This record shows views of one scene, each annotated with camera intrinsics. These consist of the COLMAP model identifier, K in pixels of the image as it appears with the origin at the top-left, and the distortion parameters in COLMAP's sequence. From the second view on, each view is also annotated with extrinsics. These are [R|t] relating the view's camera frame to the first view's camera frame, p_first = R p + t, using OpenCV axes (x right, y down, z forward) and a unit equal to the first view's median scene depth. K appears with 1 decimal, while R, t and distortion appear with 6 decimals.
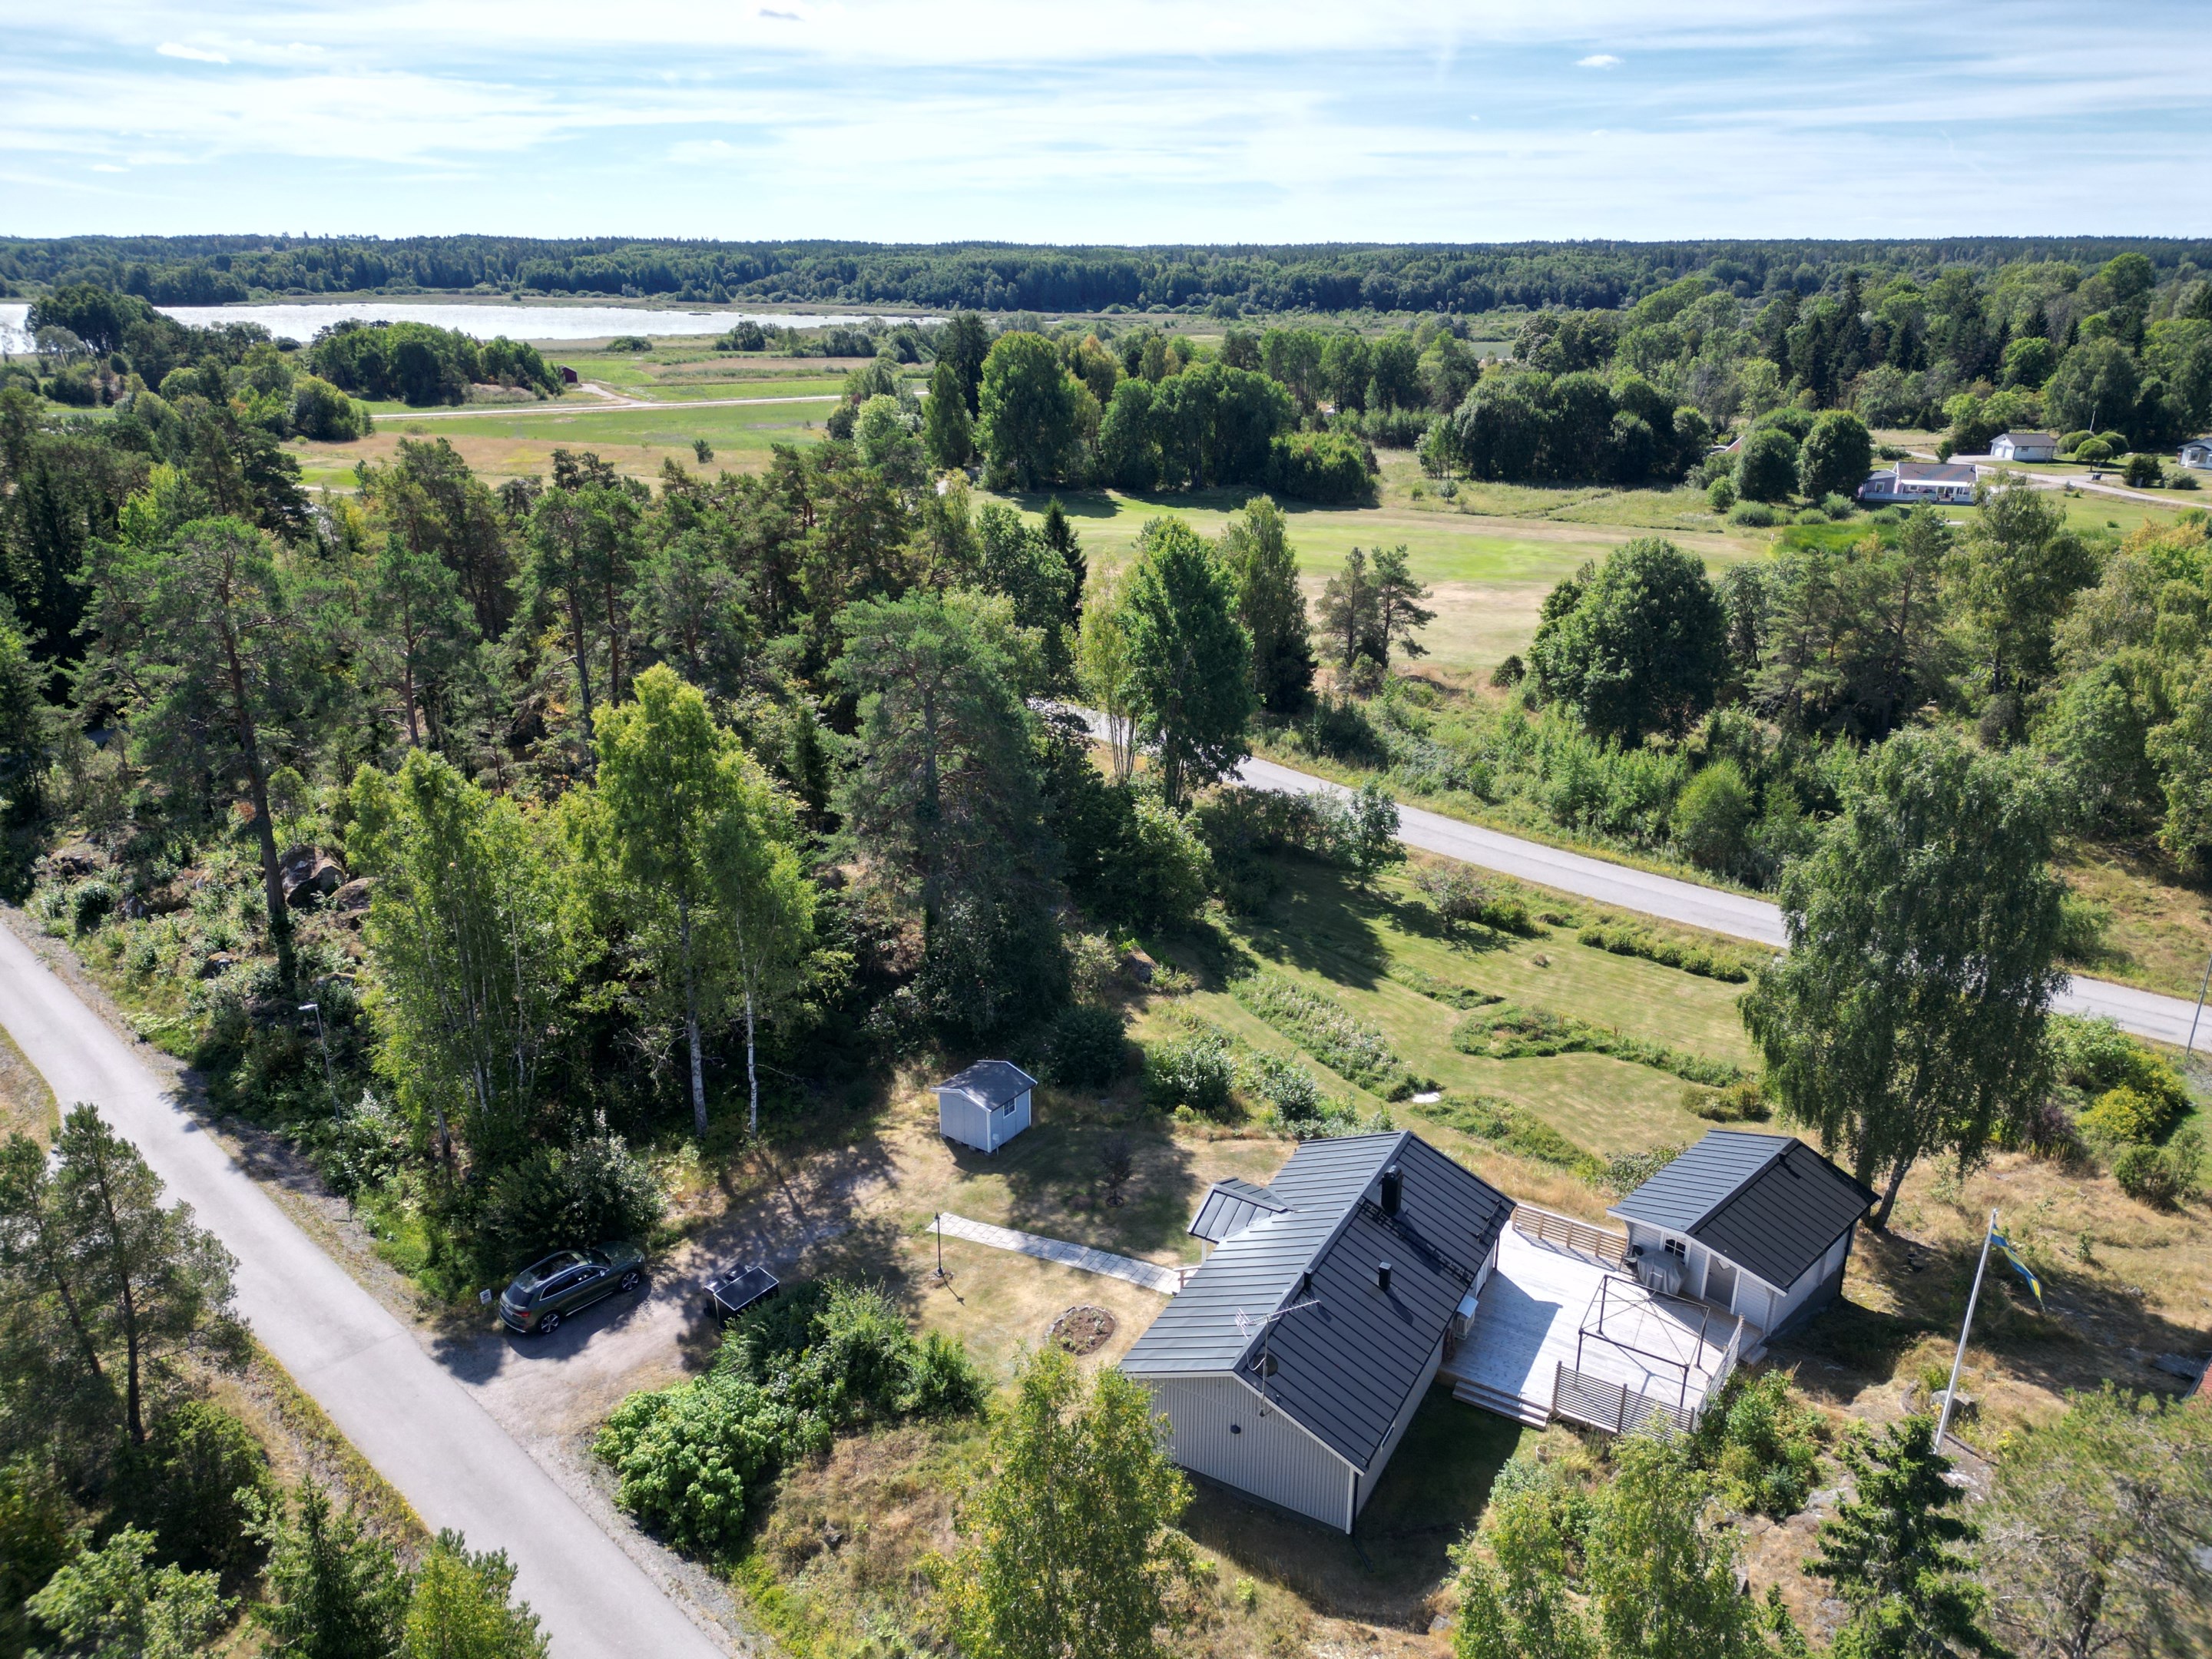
lens RADIAL K [[1519.5, 0, 1120.1], [0, 1519.5, 835.8], [0, 0, 1]] dist [0.093250, -0.120556]
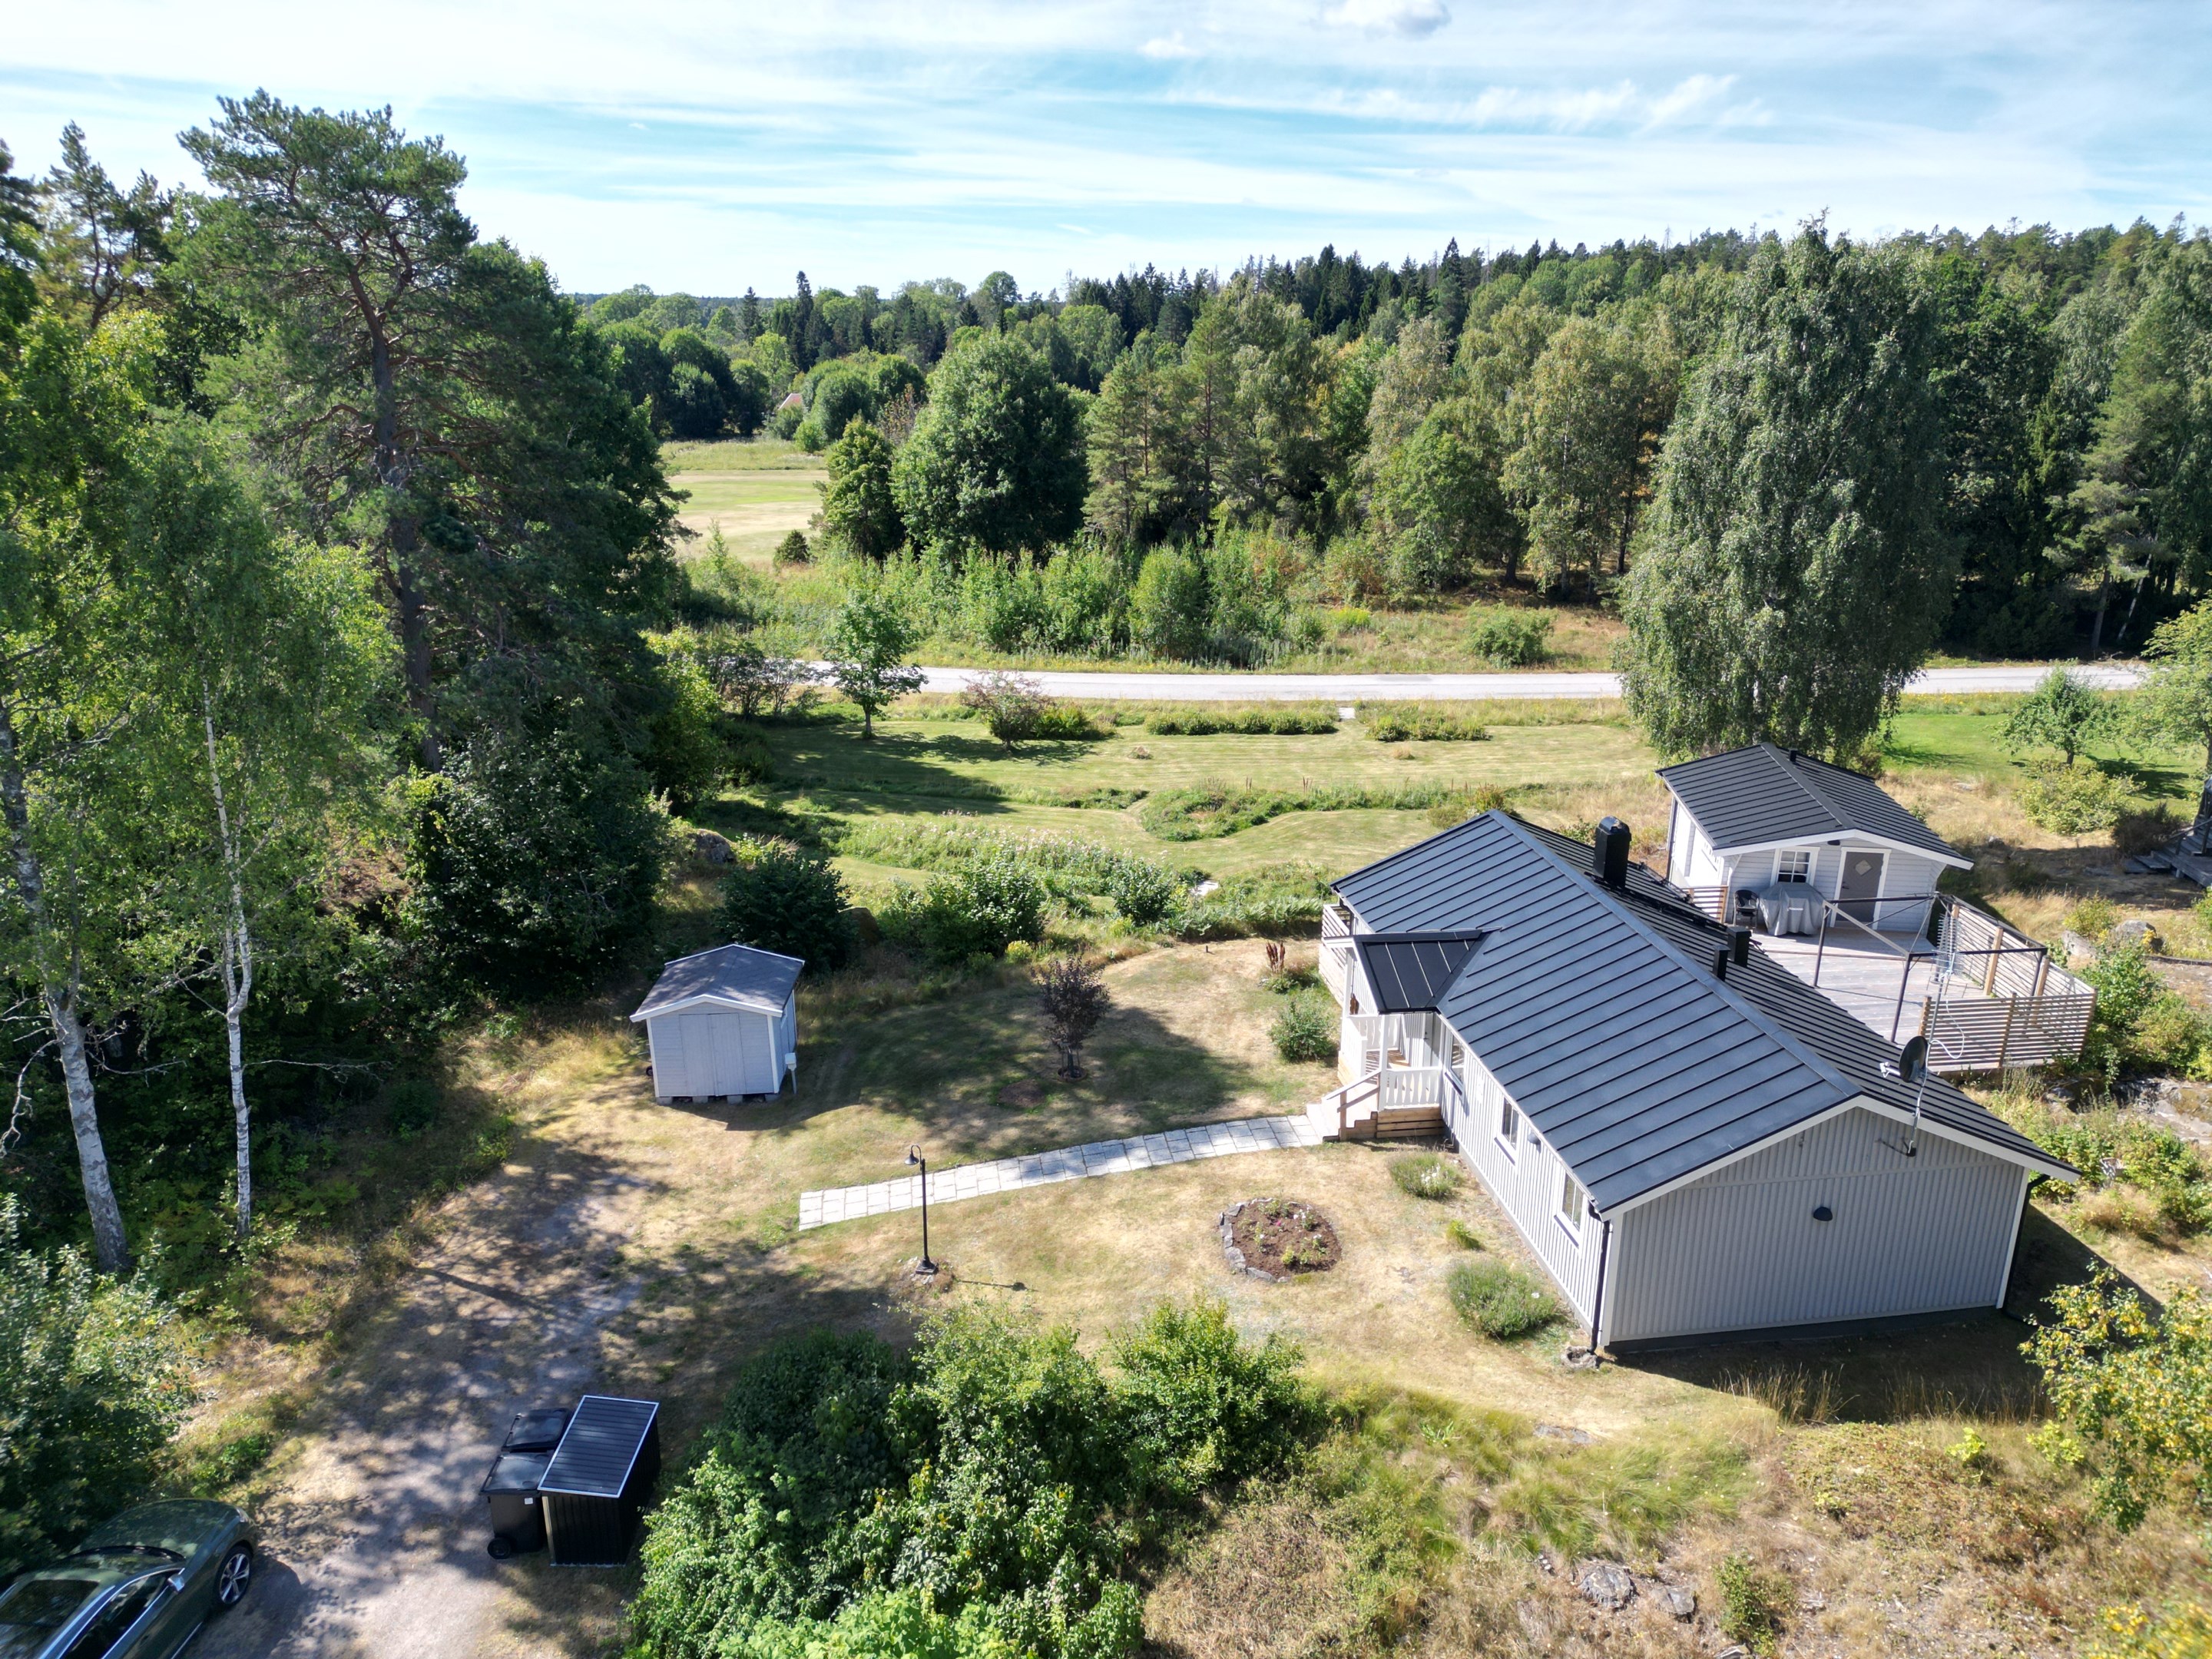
lens RADIAL K [[1519.5, 0, 1120.1], [0, 1519.5, 835.8], [0, 0, 1]] dist [0.093250, -0.120556]
pose [[0.789579, -0.196094, 0.581474, -0.217679], [0.213754, 0.976112, 0.038925, 0.090858], [-0.575217, 0.093558, 0.812633, 0.349520]]
